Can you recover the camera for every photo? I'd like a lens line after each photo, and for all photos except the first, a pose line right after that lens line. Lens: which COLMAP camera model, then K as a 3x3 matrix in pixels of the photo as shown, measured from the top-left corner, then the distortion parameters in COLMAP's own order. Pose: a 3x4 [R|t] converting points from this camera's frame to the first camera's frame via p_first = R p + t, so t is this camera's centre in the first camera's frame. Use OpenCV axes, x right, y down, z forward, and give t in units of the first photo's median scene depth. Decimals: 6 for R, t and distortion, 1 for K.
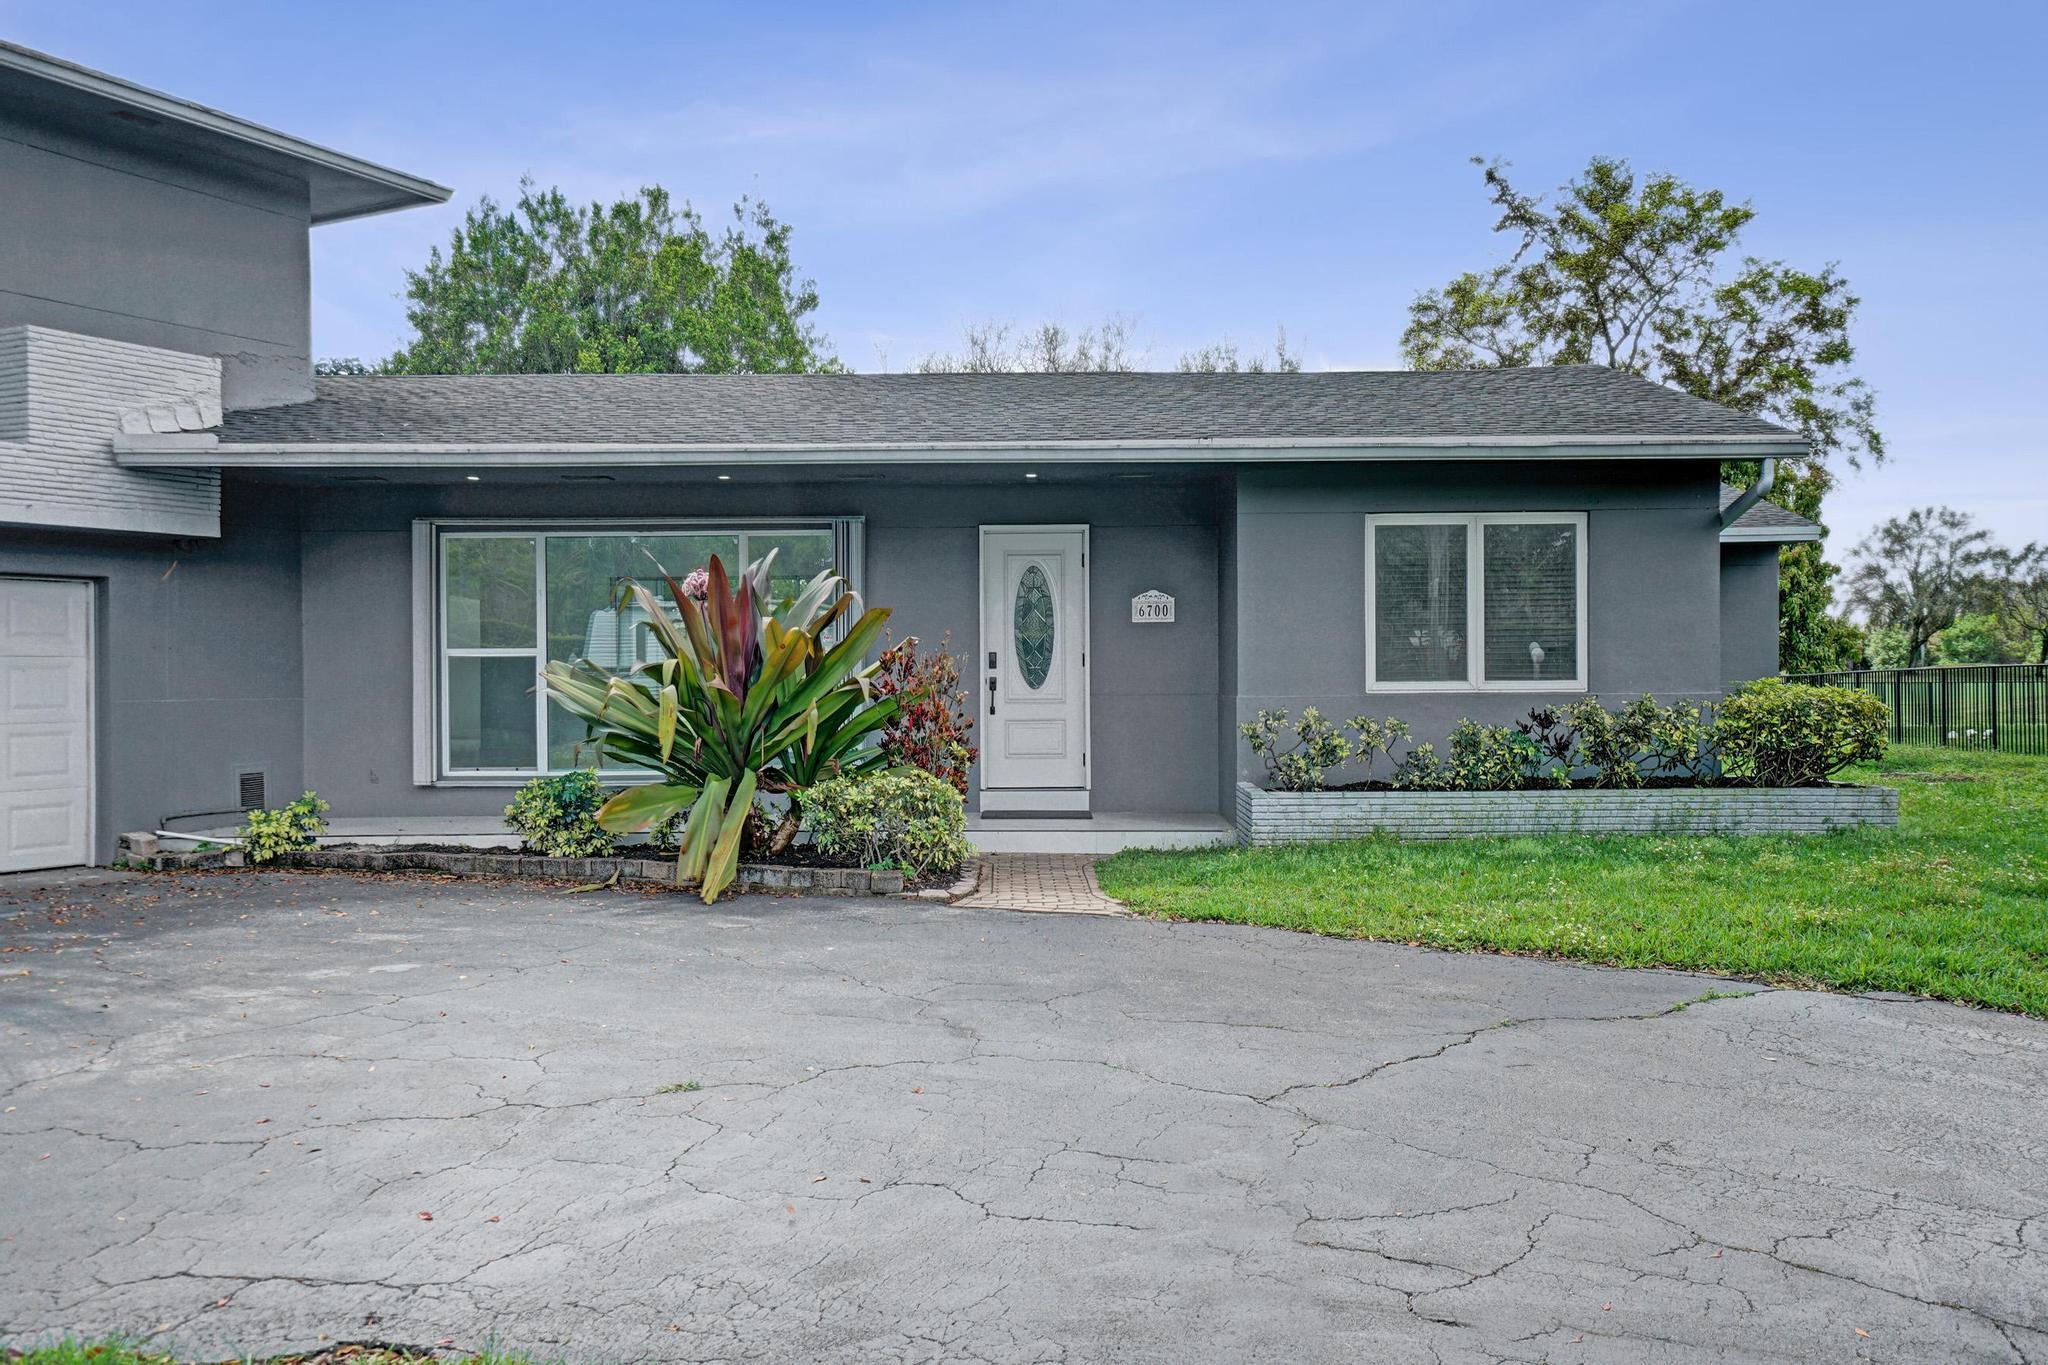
lens RADIAL K [[1709.8, 0, 1016.7], [0, 1709.8, 700.1], [0, 0, 1]] dist [0.062868, 0.007226]
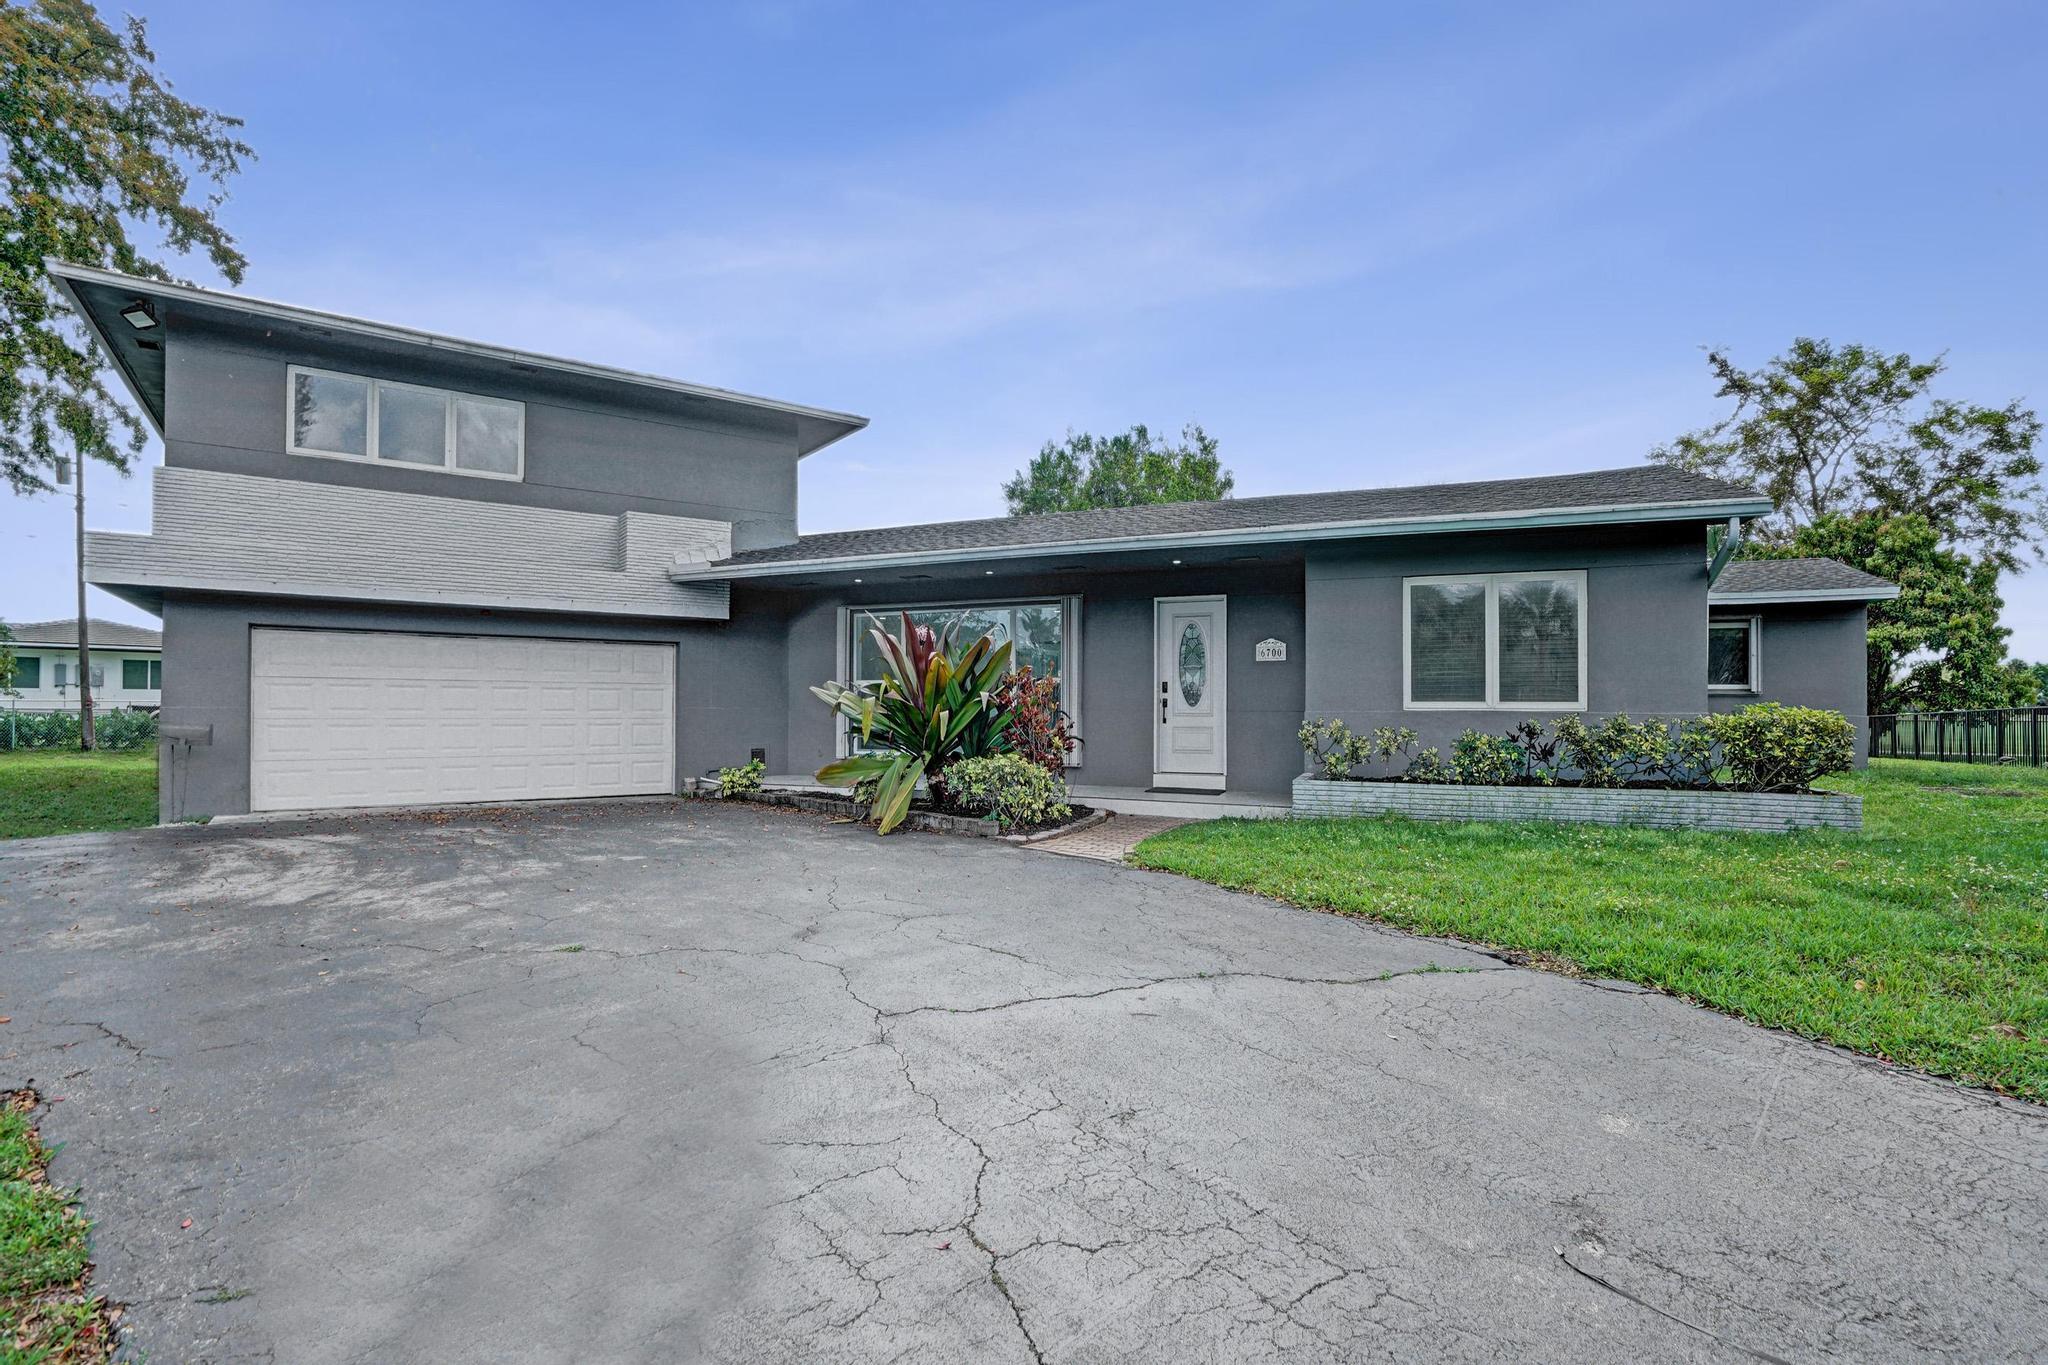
lens RADIAL K [[977.2, 0, 1002.5], [0, 977.2, 713.7], [0, 0, 1]] dist [-0.035032, 0.008173]
pose [[0.915473, 0.012303, -0.402191, 0.204672], [-0.016731, 0.999832, -0.007499, 0.008768], [0.402031, 0.013594, 0.915525, 0.160641]]
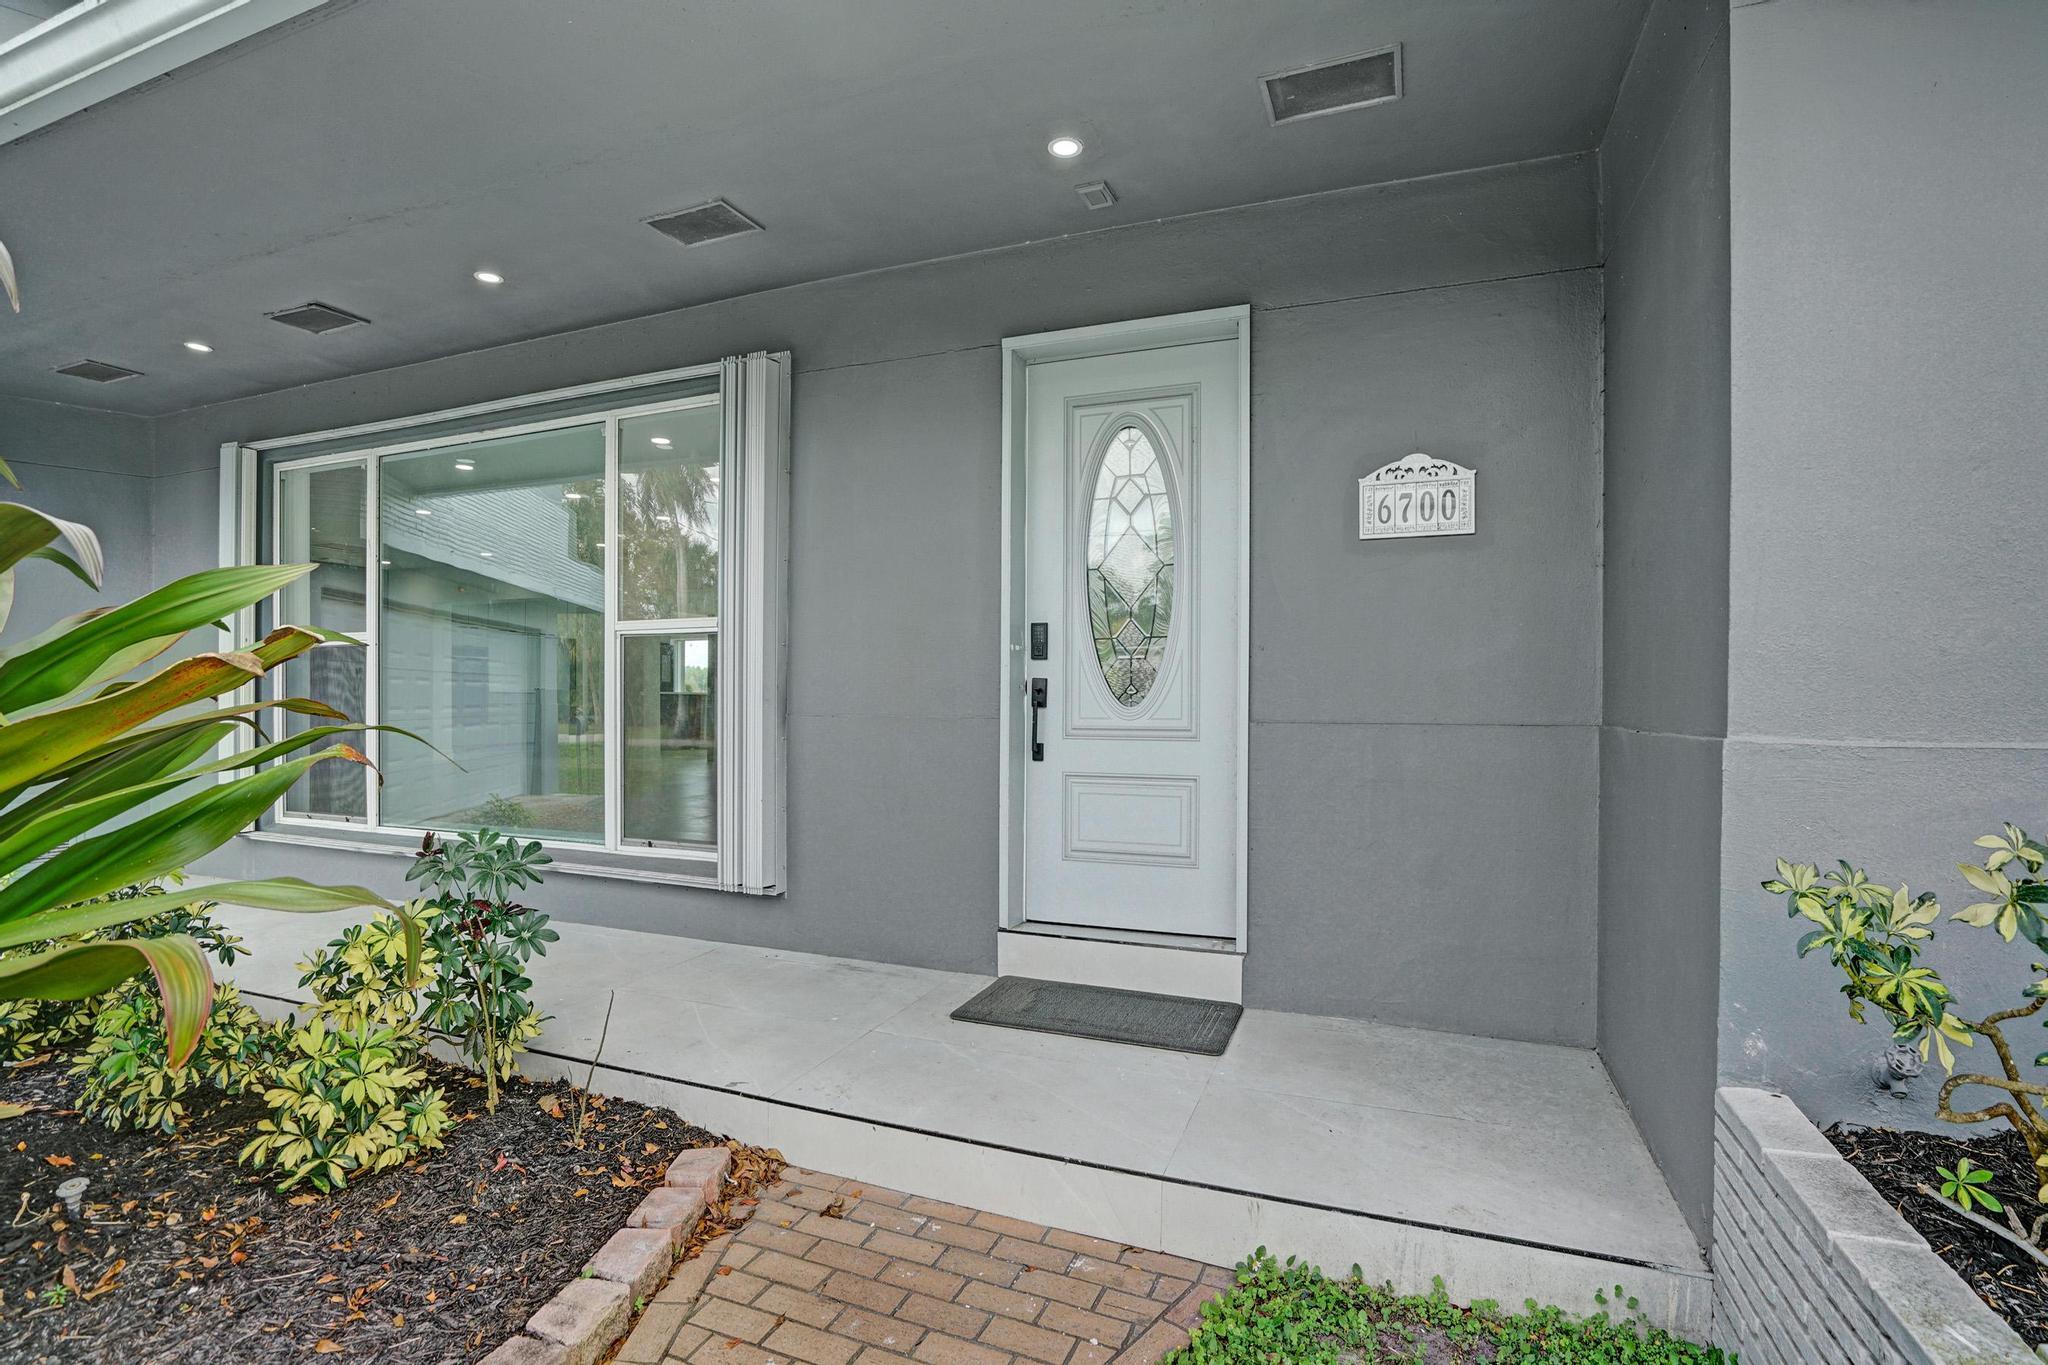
lens RADIAL K [[977.2, 0, 1024.5], [0, 977.2, 696.7], [0, 0, 1]] dist [-0.035032, 0.008173]
pose [[0.935997, 0.009613, -0.351877, 0.075263], [-0.013157, 0.999884, -0.007681, -0.006731], [0.351763, 0.011819, 0.936015, 0.770797]]
